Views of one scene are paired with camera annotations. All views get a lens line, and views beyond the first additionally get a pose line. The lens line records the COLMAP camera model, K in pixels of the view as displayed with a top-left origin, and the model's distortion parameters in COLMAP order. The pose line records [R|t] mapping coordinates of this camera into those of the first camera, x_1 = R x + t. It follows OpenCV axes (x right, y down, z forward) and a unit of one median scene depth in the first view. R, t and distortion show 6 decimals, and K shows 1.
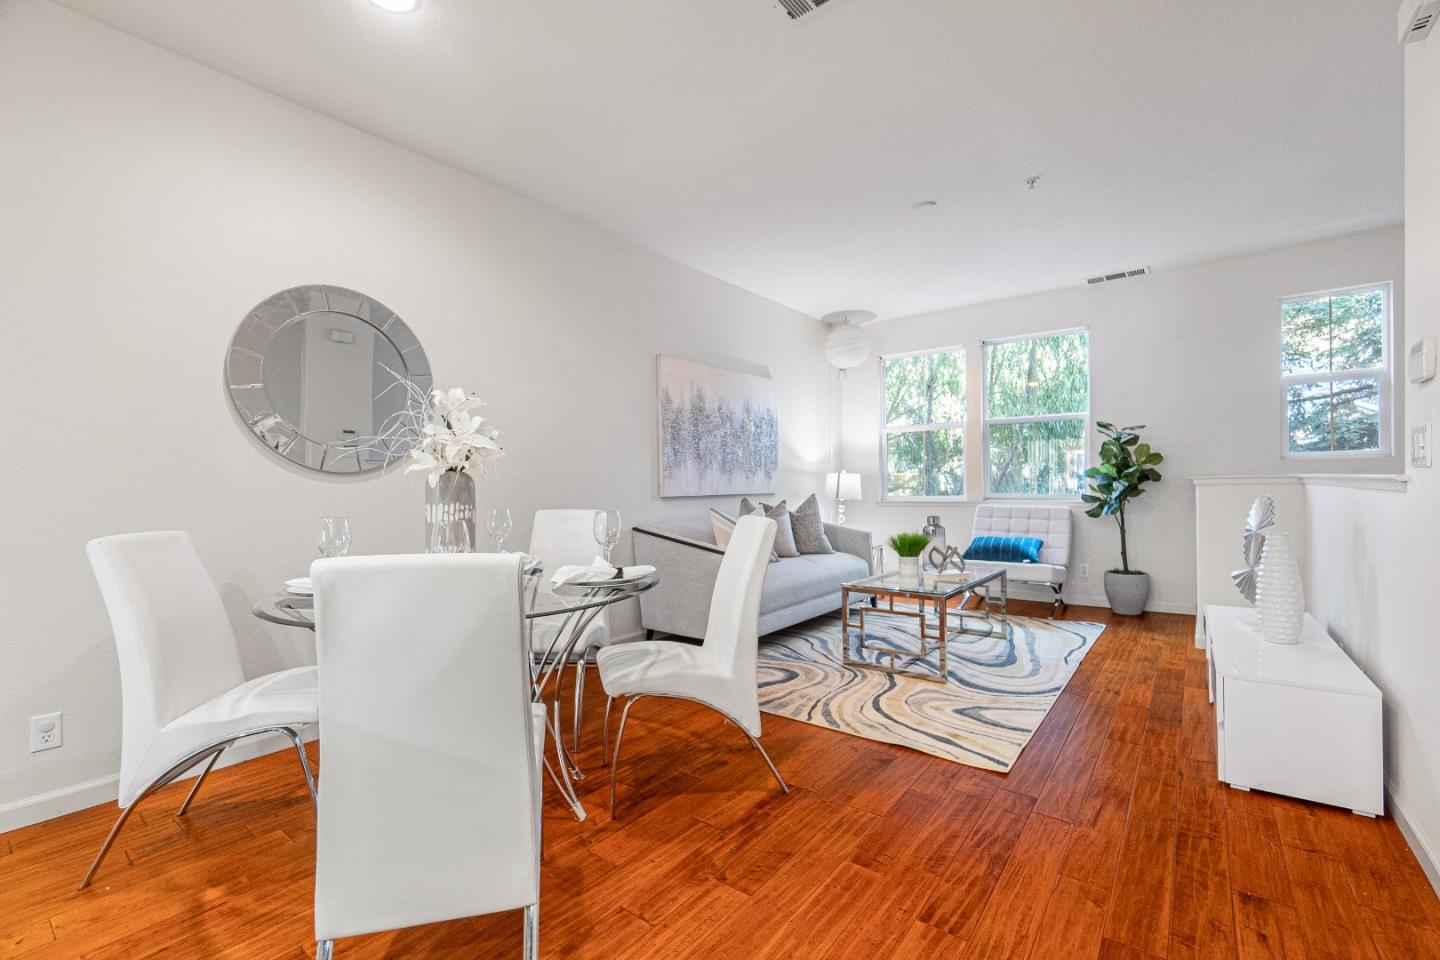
lens RADIAL K [[621.3, 0, 717.6], [0, 621.3, 482.8], [0, 0, 1]] dist [-0.001042, -0.000942]
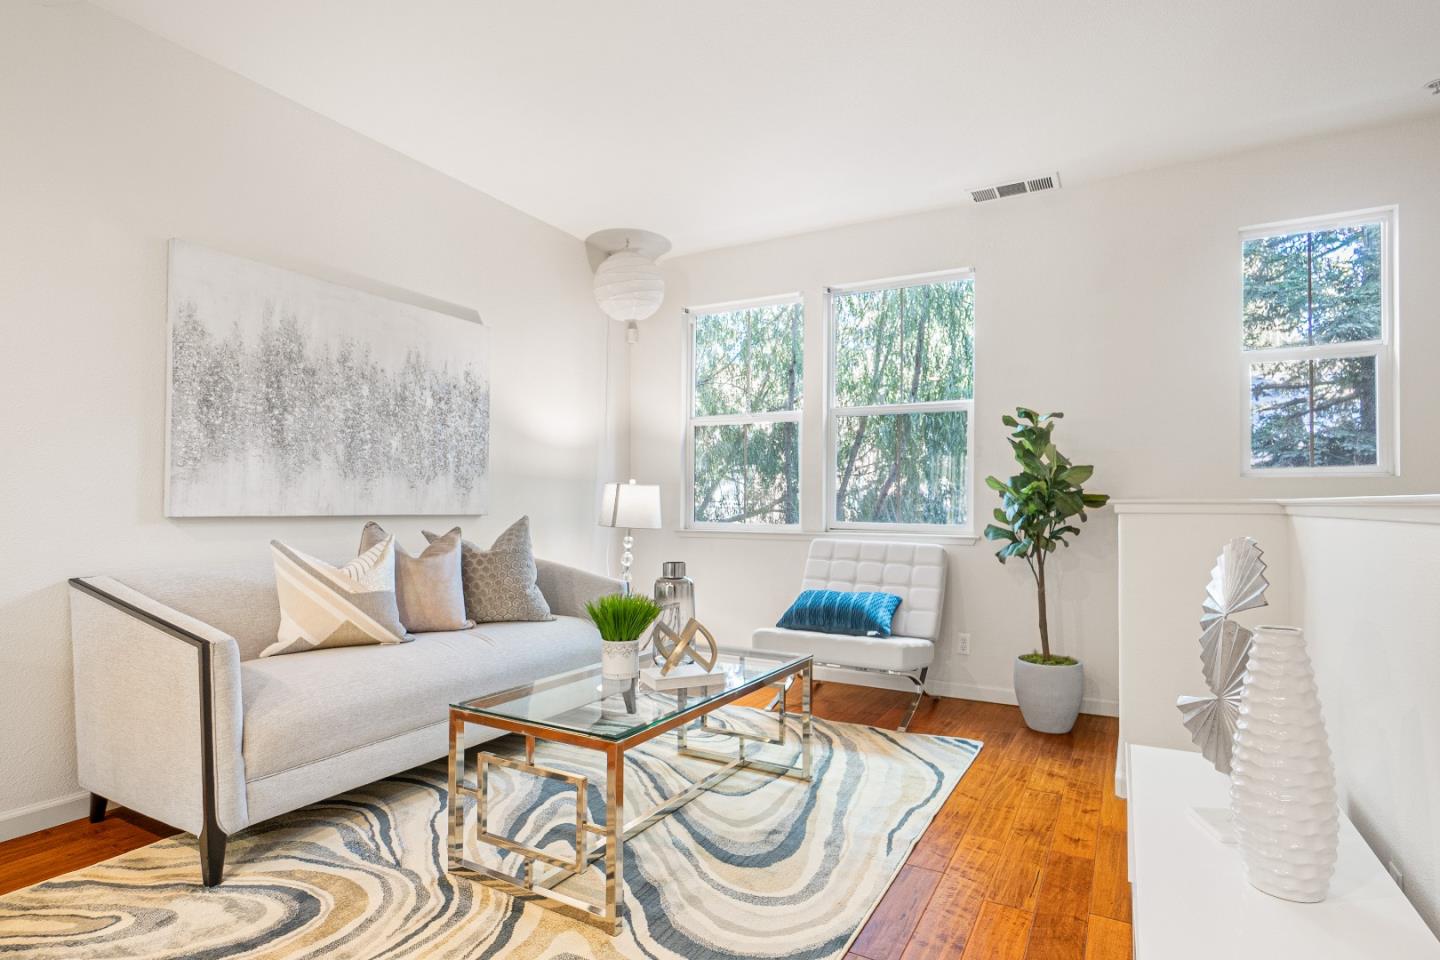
lens RADIAL K [[740.8, 0, 720.7], [0, 740.8, 485.2], [0, 0, 1]] dist [-0.002891, -0.001045]
pose [[0.988380, 0.025617, 0.149831, 0.250785], [-0.022055, 0.999434, -0.025392, 0.002046], [-0.150397, 0.021793, 0.988385, 0.311718]]
